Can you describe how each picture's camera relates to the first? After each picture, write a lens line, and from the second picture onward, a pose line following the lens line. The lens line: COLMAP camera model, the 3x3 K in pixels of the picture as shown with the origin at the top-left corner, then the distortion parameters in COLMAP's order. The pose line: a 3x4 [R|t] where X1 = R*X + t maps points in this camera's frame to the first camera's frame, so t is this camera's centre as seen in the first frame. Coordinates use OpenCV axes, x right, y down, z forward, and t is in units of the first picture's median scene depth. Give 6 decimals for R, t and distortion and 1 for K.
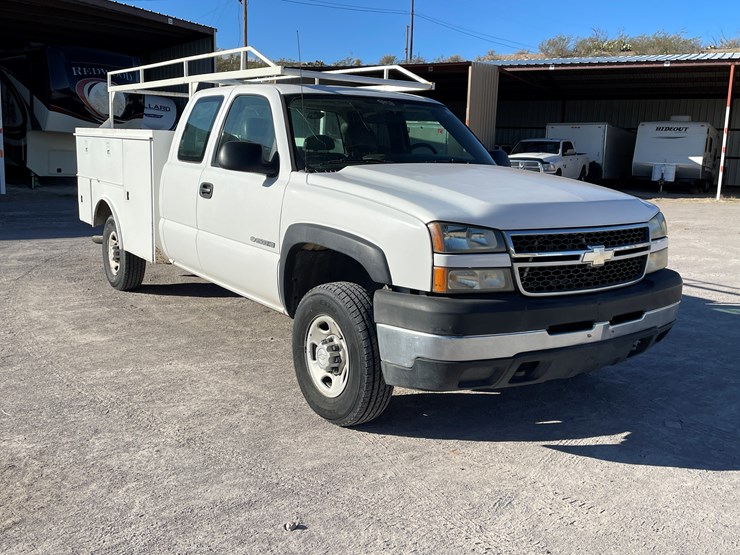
lens RADIAL K [[716.1, 0, 369.7], [0, 716.1, 259.9], [0, 0, 1]] dist [0.048078, 0.000000]
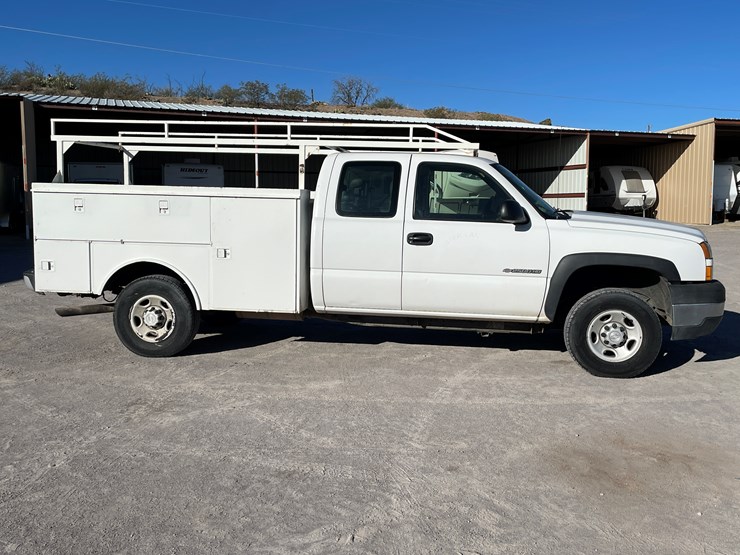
lens RADIAL K [[716.1, 0, 369.7], [0, 716.1, 278.1], [0, 0, 1]] dist [0.048078, 0.000000]
pose [[0.692483, -0.104134, 0.713879, -1.628639], [0.120450, 0.992327, 0.027912, -0.104324], [-0.711308, 0.066658, 0.699713, 0.287295]]
